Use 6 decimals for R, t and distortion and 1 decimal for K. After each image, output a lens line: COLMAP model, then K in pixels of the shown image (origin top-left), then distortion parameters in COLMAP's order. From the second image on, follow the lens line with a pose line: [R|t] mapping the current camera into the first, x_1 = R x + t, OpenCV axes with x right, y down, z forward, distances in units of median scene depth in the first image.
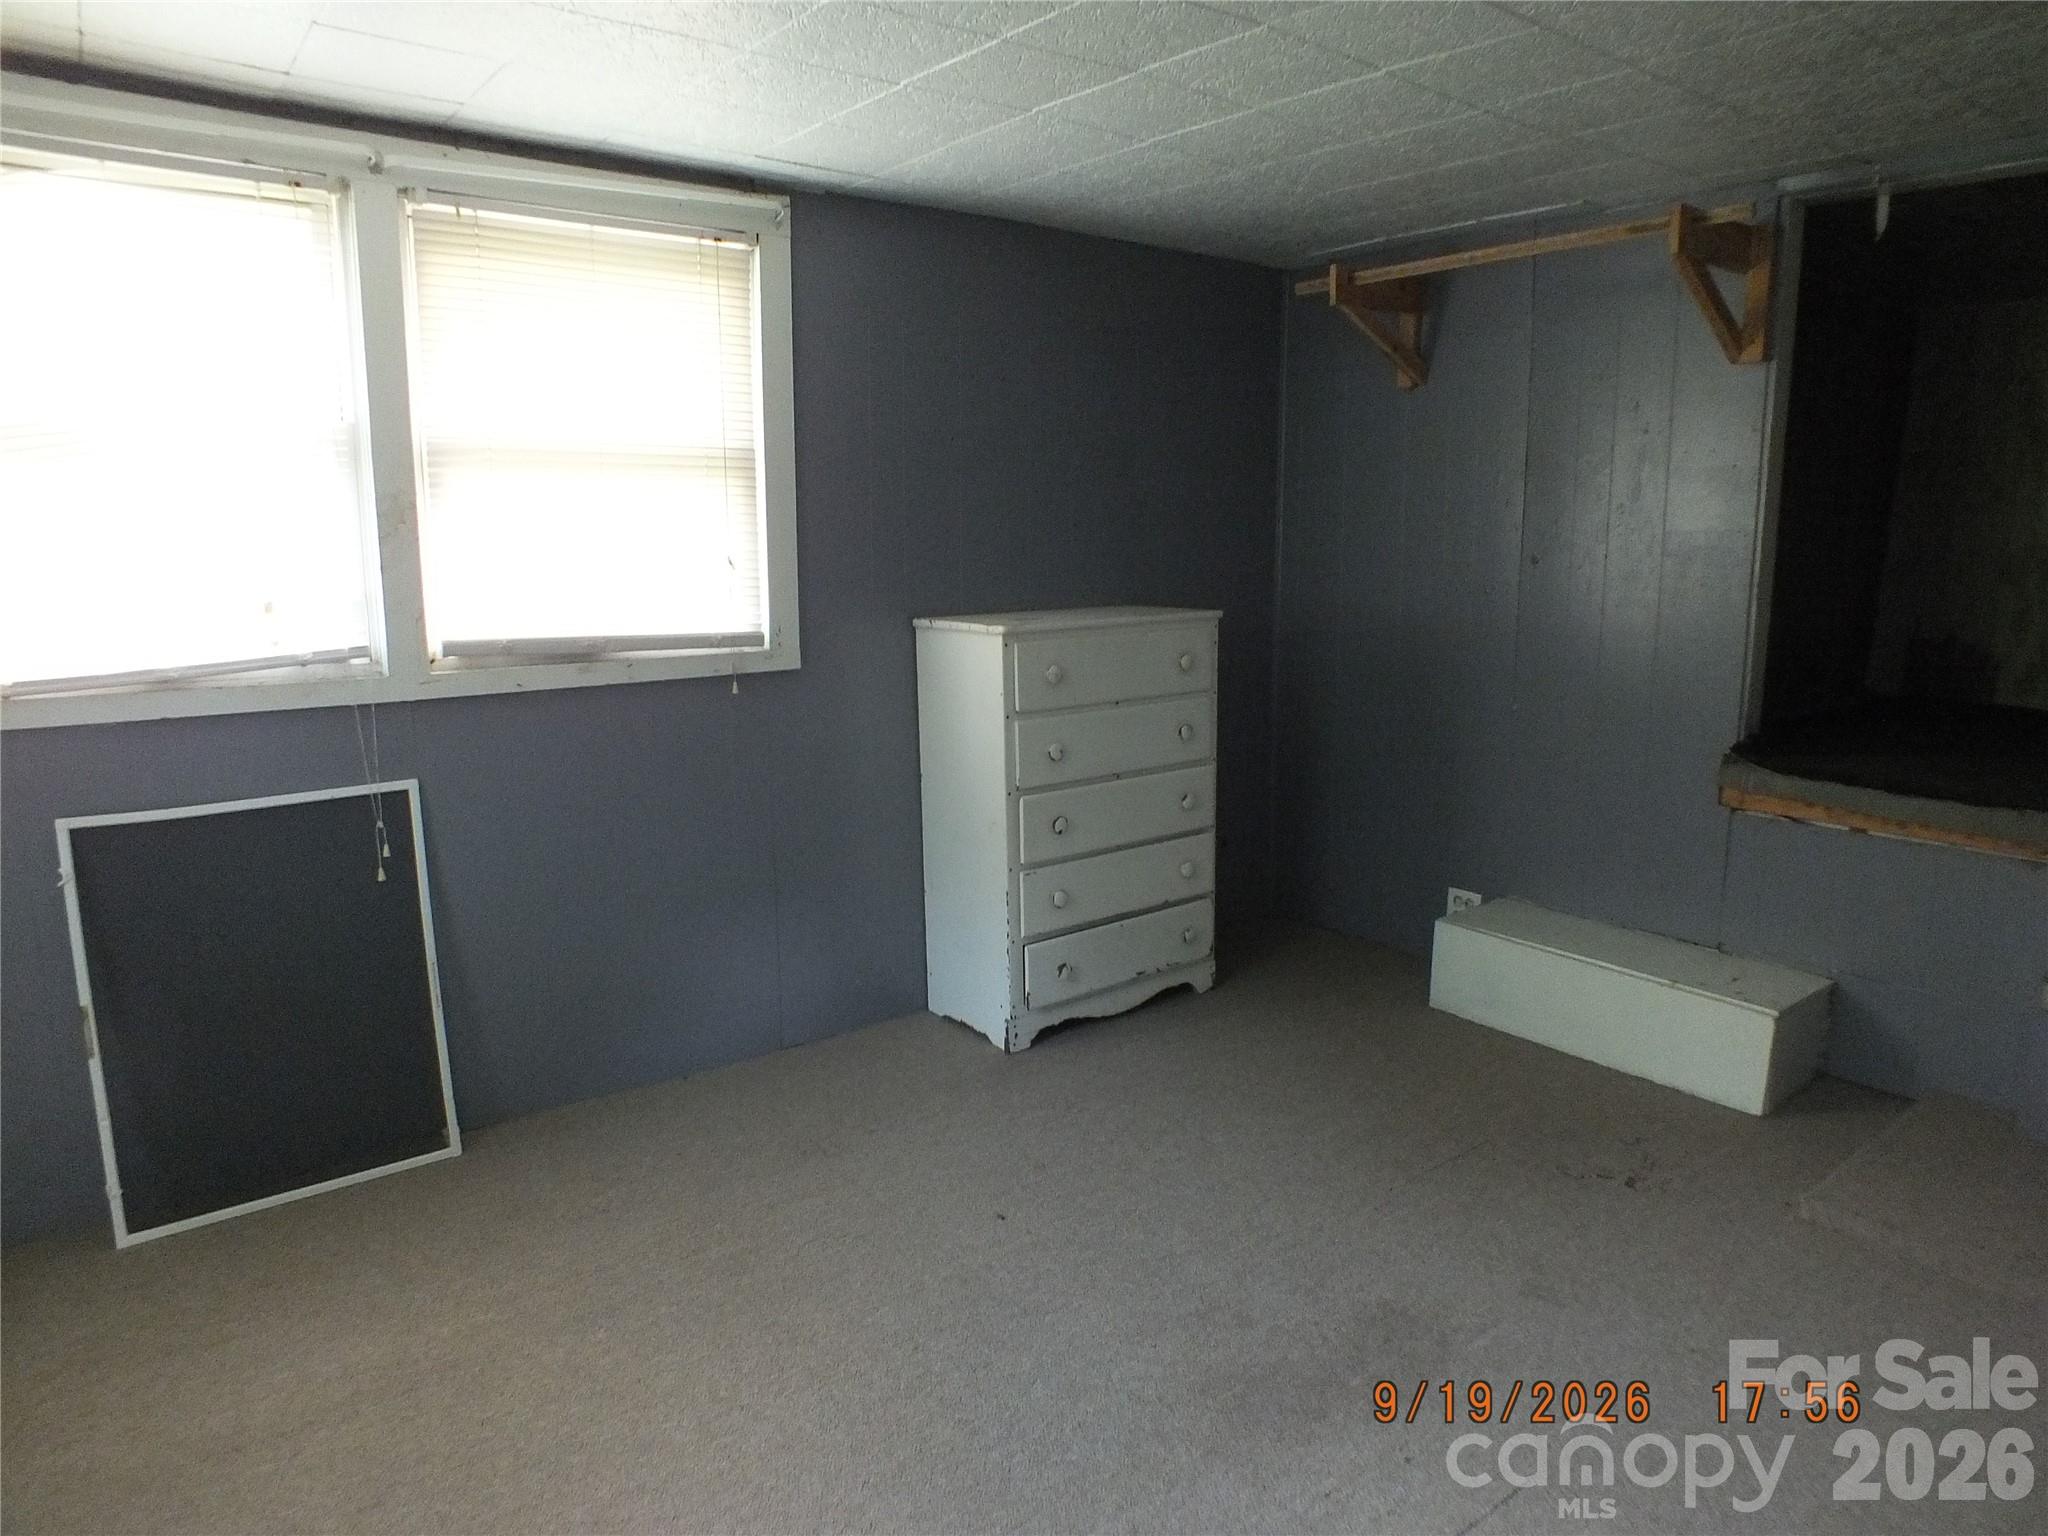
lens RADIAL K [[1252.5, 0, 1024.0], [0, 1252.5, 768.0], [0, 0, 1]] dist [-0.066936, 0.001856]
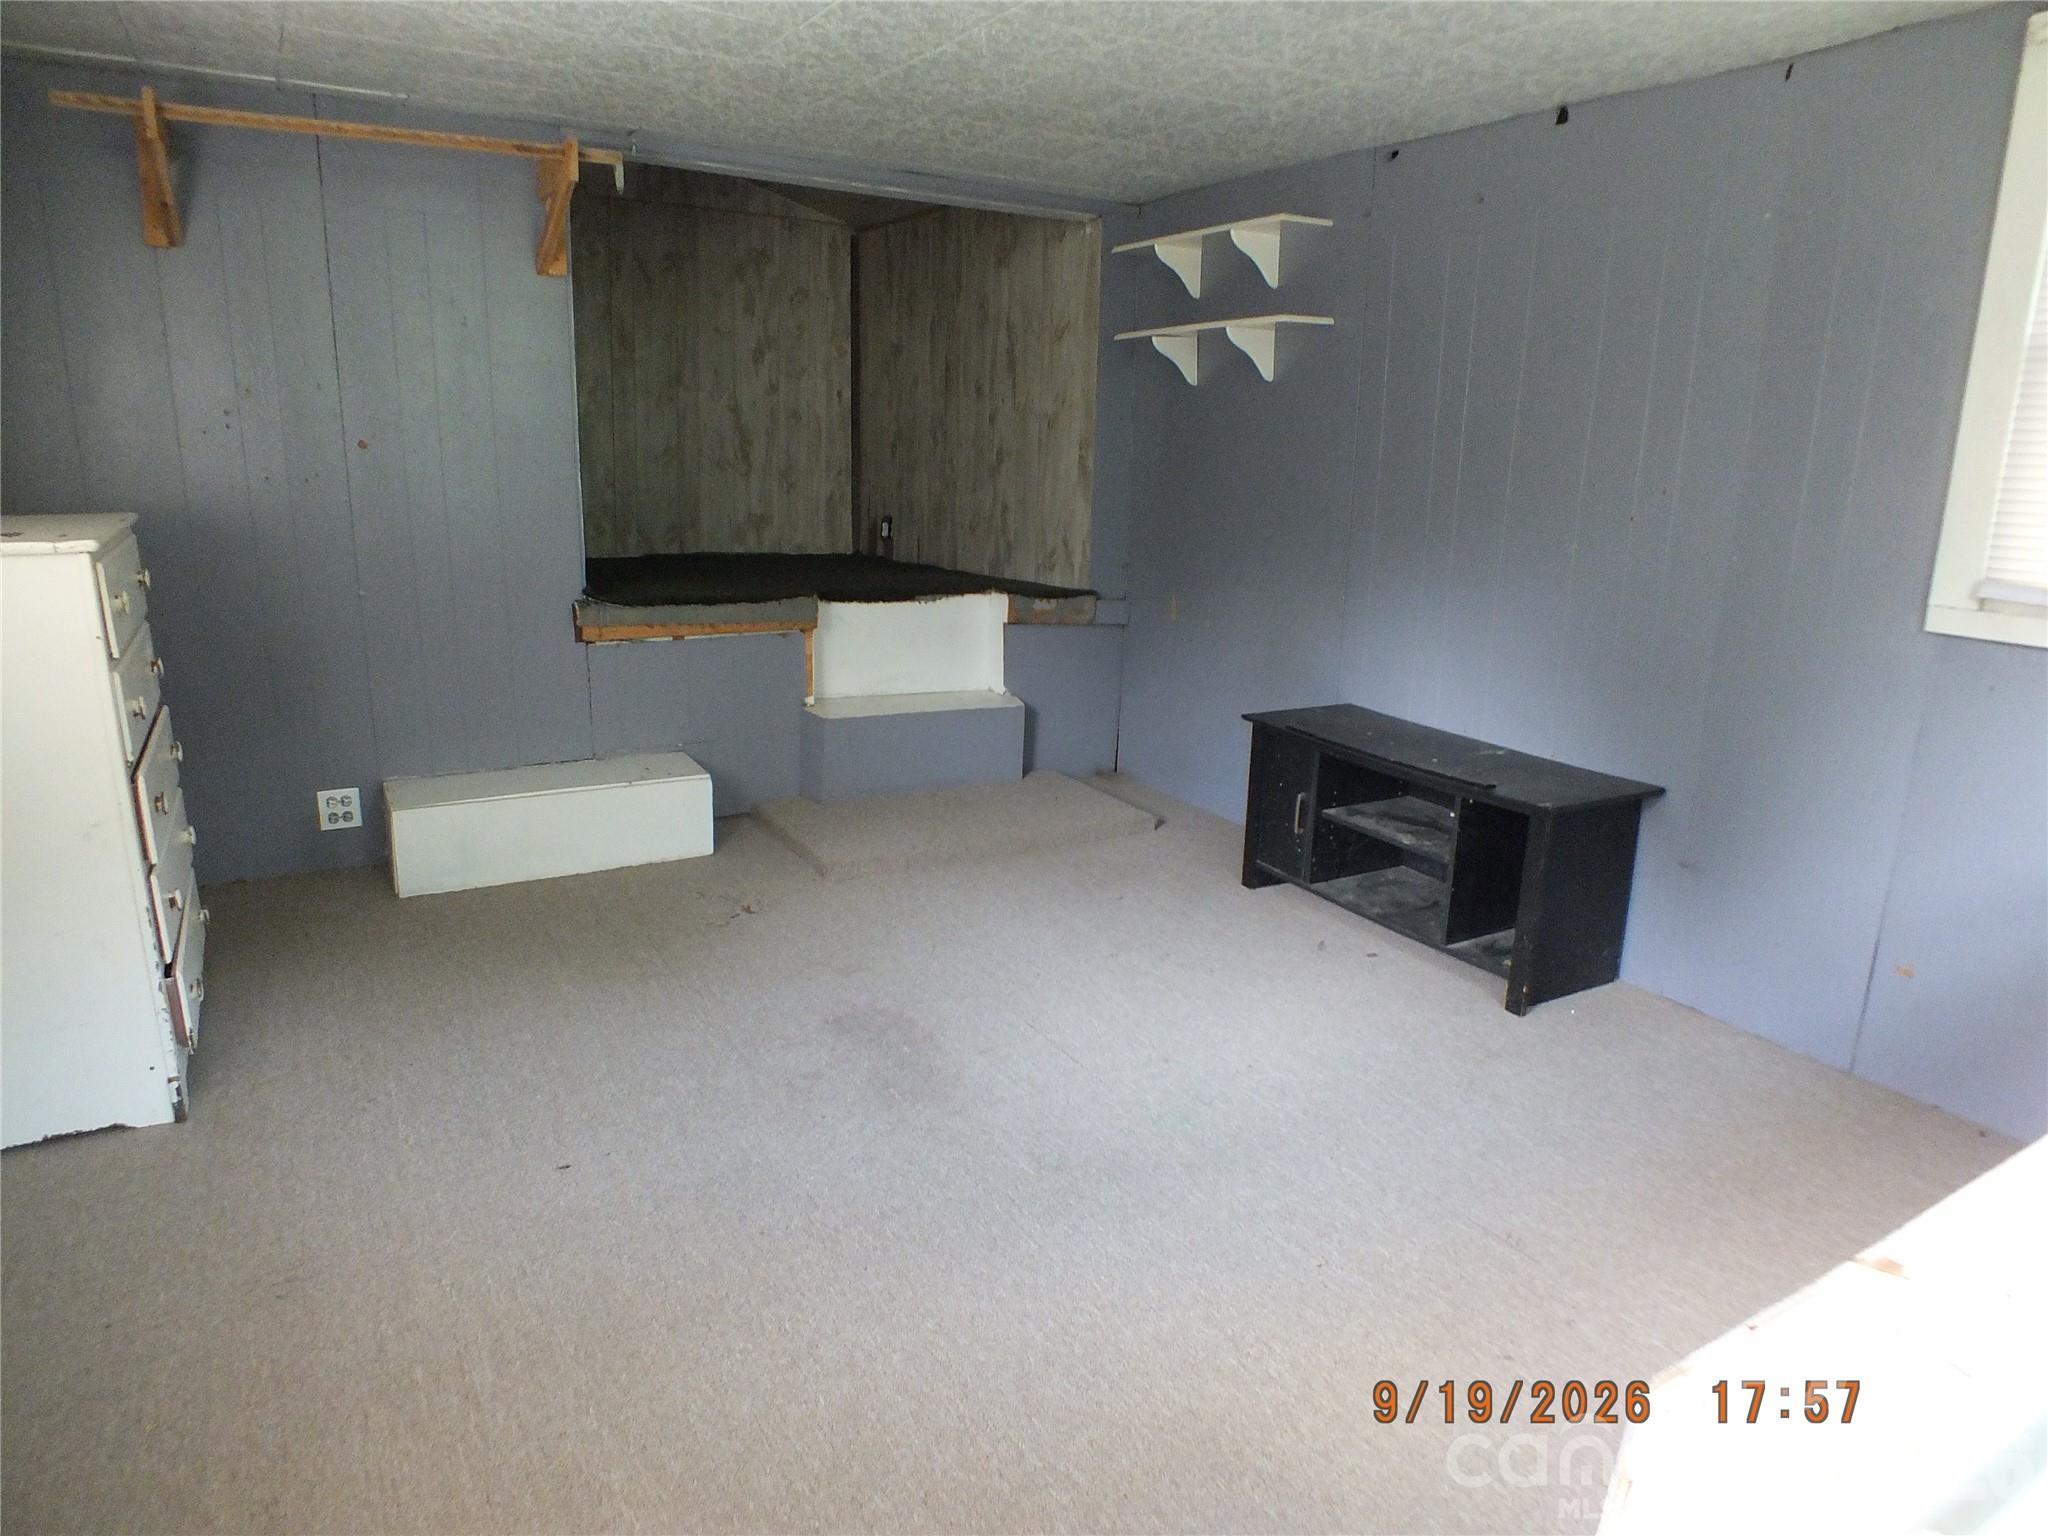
lens RADIAL K [[1213.6, 0, 1023.9], [0, 1213.6, 807.7], [0, 0, 1]] dist [-0.137102, 0.046736]
pose [[0.111662, -0.275189, 0.954884, -0.566470], [0.145286, 0.955089, 0.258259, -0.054065], [-0.983068, 0.109894, 0.146628, 0.394302]]
